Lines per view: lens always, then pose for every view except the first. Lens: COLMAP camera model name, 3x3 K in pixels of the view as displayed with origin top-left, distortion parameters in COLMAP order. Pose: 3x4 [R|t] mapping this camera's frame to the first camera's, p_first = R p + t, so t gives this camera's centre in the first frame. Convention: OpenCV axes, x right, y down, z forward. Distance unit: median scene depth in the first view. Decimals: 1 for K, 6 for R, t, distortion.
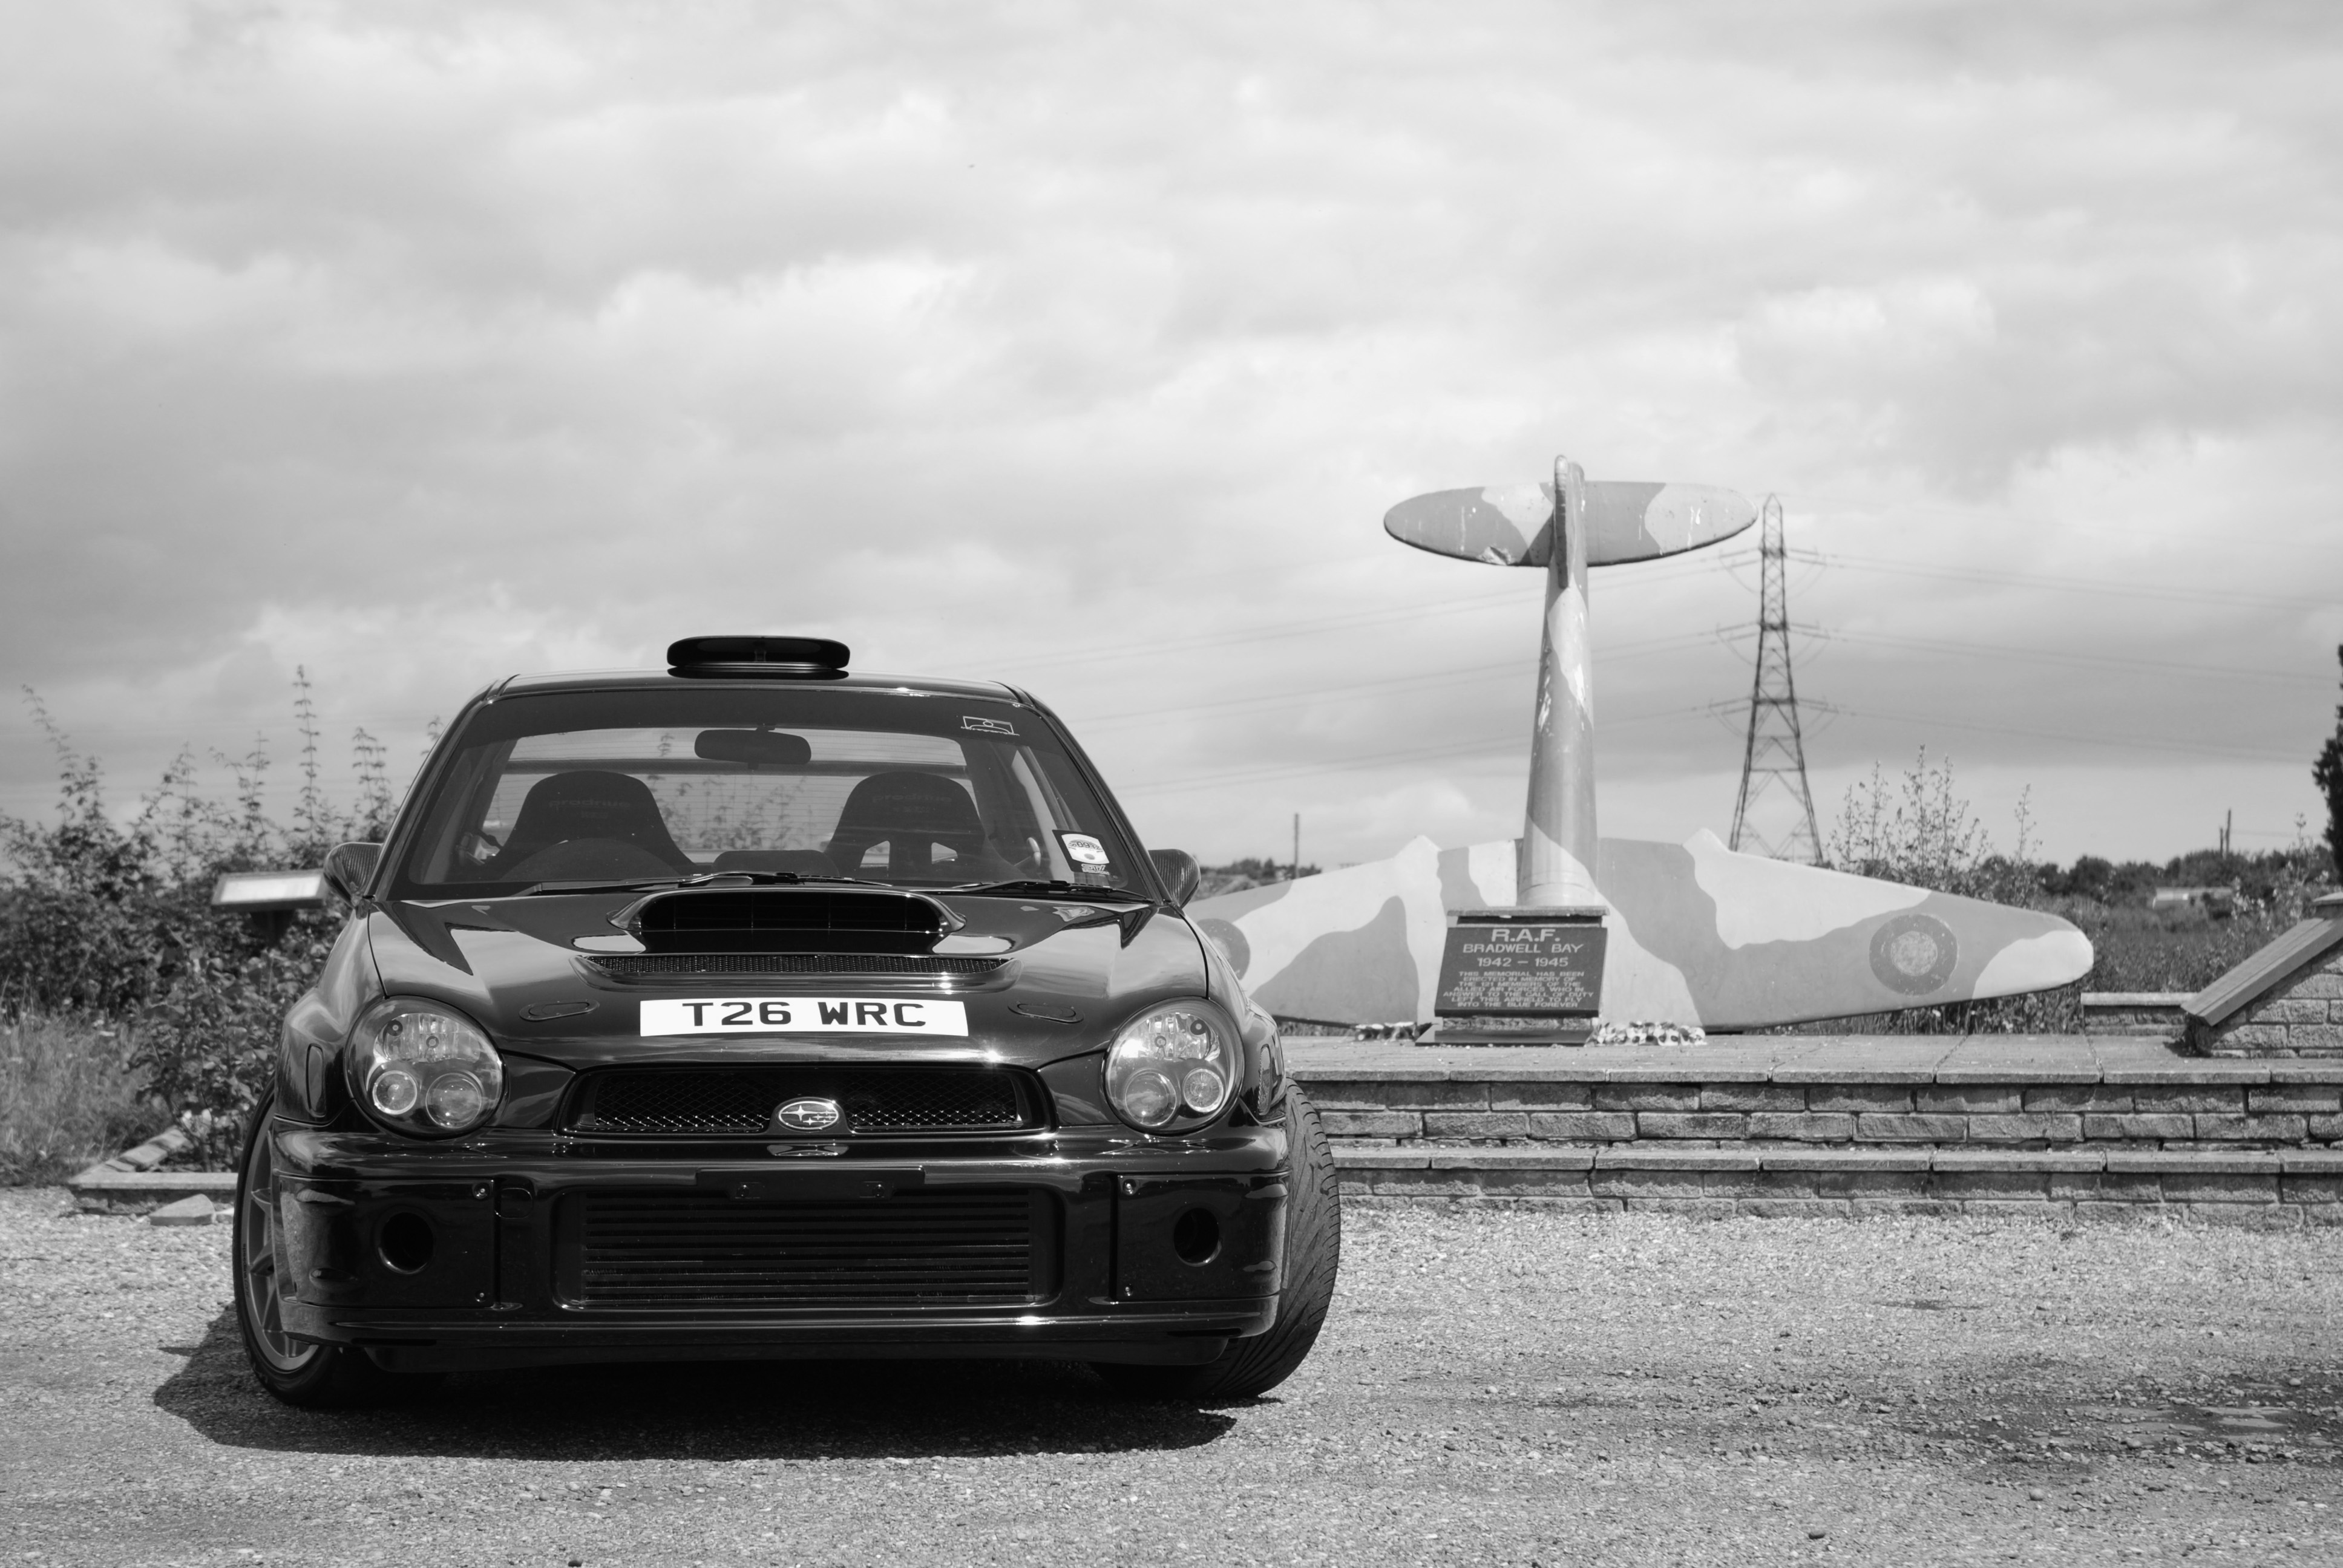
lens RADIAL K [[4391.0, 0, 1172.3], [0, 4391.0, 786.1], [0, 0, 1]] dist [0.089691, 0.000000]
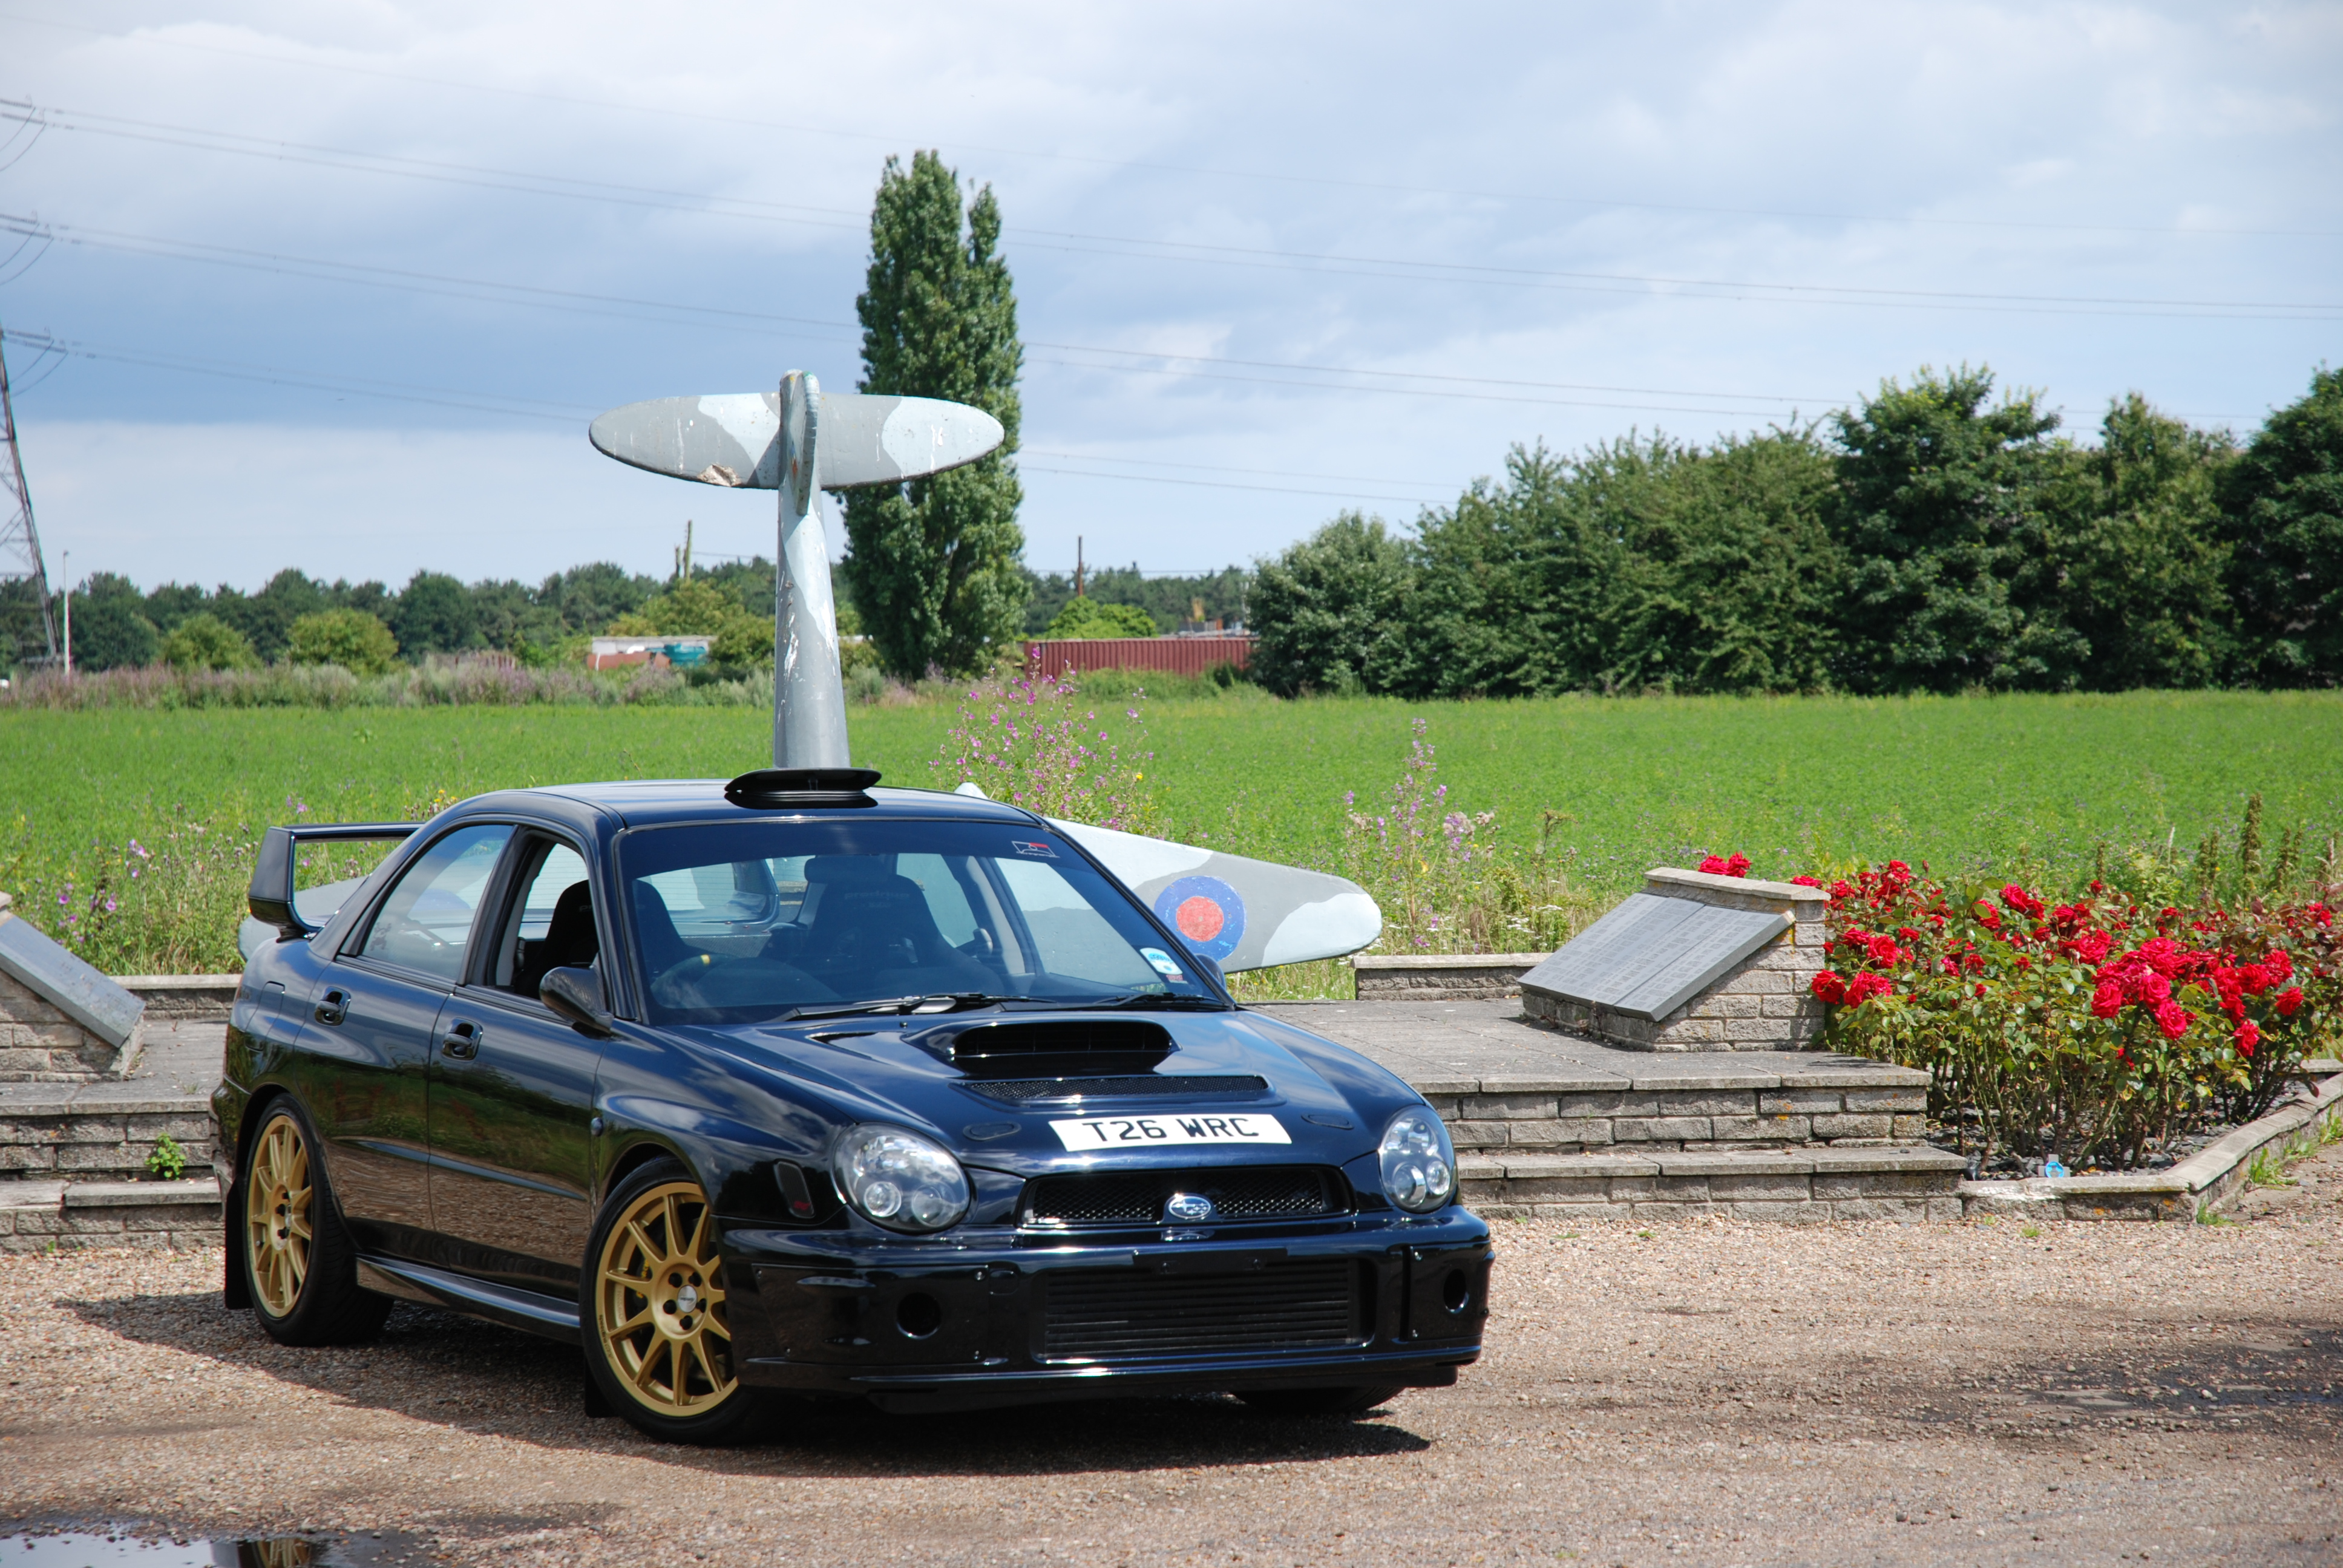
lens RADIAL K [[7117.8, 0, 1169.5], [0, 7117.8, 793.8], [0, 0, 1]] dist [0.497254, 0.000000]
pose [[0.941579, -0.008220, 0.336691, -0.479923], [-0.010771, 0.998456, 0.054499, -0.098150], [-0.336619, -0.054942, 0.940037, -0.592209]]
